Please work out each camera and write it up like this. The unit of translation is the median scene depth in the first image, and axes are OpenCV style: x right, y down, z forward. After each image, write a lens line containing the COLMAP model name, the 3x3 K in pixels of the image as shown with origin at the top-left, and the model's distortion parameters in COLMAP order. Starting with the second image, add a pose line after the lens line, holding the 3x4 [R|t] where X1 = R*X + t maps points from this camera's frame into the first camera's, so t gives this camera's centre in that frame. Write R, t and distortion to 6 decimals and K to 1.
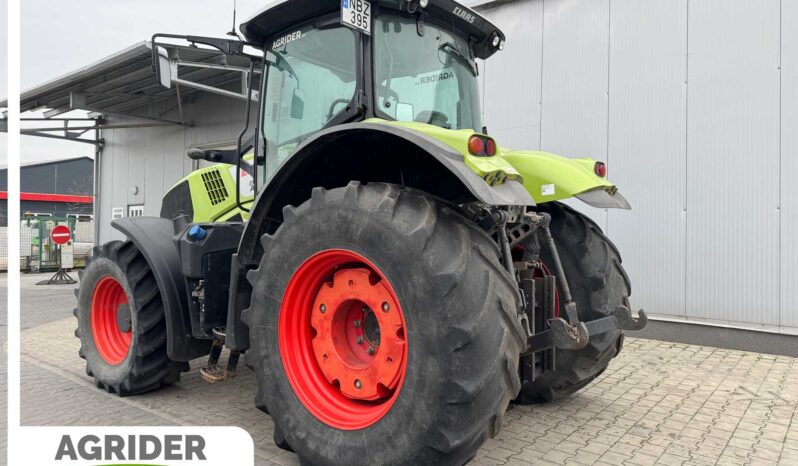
lens RADIAL K [[540.1, 0, 437.0], [0, 540.1, 228.9], [0, 0, 1]] dist [0.083458, -0.098771]
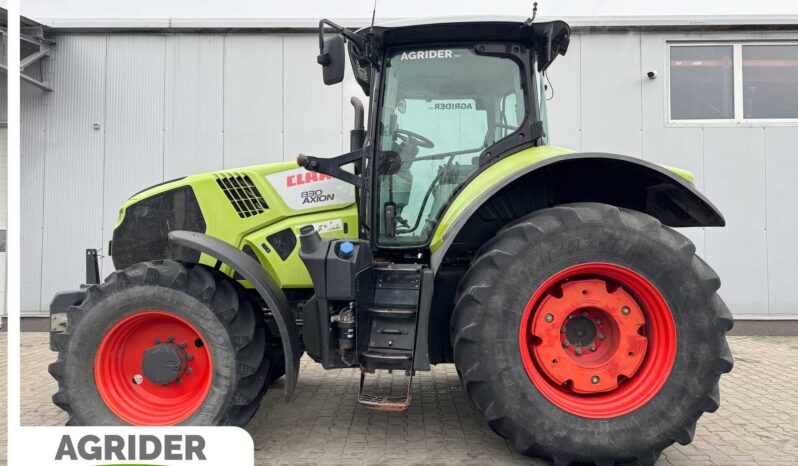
lens RADIAL K [[504.3, 0, 445.2], [0, 504.3, 245.9], [0, 0, 1]] dist [0.009125, -0.001025]
pose [[0.801027, 0.010070, 0.598544, -1.049987], [-0.001209, 0.999884, -0.015205, 0.018136], [-0.598627, 0.011456, 0.800946, 0.329637]]
